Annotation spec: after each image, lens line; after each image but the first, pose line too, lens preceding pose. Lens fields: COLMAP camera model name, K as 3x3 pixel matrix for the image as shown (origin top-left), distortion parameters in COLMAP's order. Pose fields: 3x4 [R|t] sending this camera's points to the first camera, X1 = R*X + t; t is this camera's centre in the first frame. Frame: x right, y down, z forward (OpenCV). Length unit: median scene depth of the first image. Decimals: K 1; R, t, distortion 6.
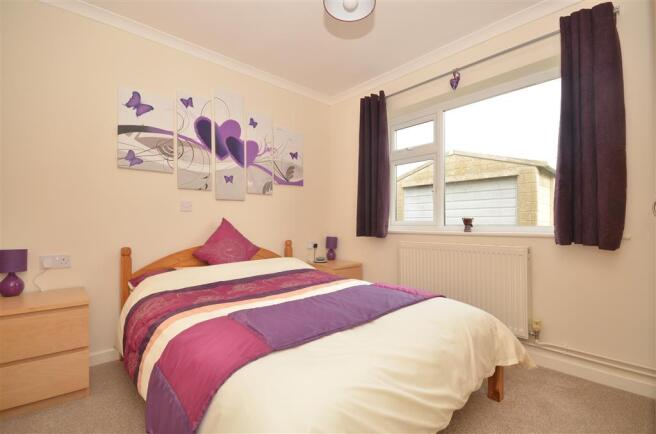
lens RADIAL K [[303.5, 0, 331.9], [0, 303.5, 224.7], [0, 0, 1]] dist [0.012121, -0.014211]
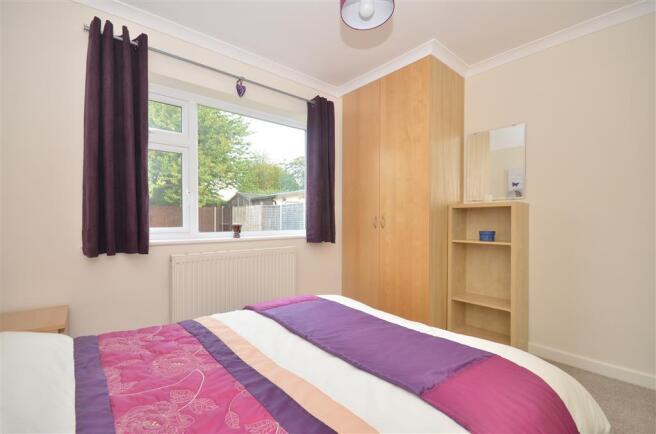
lens RADIAL K [[288.3, 0, 331.1], [0, 288.3, 221.7], [0, 0, 1]] dist [0.000472, 0.000252]
pose [[0.038034, -0.000840, 0.999276, -0.536535], [0.001656, 0.999998, 0.000777, -0.031153], [-0.999275, 0.001625, 0.038035, 0.662492]]
